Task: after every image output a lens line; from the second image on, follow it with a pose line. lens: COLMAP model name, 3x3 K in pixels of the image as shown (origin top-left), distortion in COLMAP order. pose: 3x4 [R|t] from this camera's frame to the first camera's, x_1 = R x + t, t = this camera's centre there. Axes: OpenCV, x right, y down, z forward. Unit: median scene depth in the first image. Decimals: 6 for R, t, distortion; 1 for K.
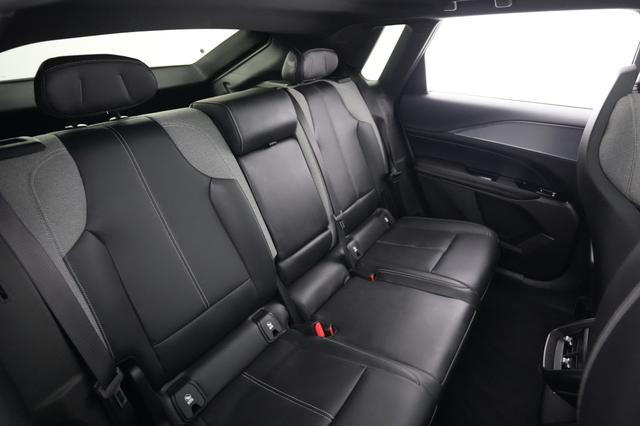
lens RADIAL K [[353.2, 0, 320.0], [0, 353.2, 213.0], [0, 0, 1]] dist [0.022118, 0.000655]
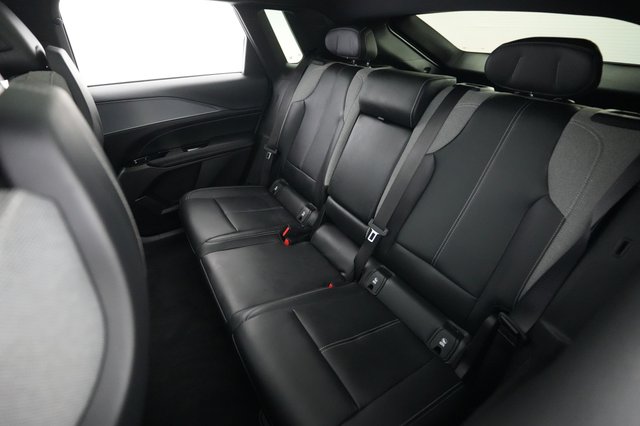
lens RADIAL K [[299.7, 0, 320.0], [0, 299.7, 213.0], [0, 0, 1]] dist [-0.000306, -0.000028]
pose [[-0.407819, 0.485554, -0.773253, 0.624504], [-0.397634, 0.667906, 0.629117, -0.402987], [0.821931, 0.564038, -0.079312, 0.845796]]
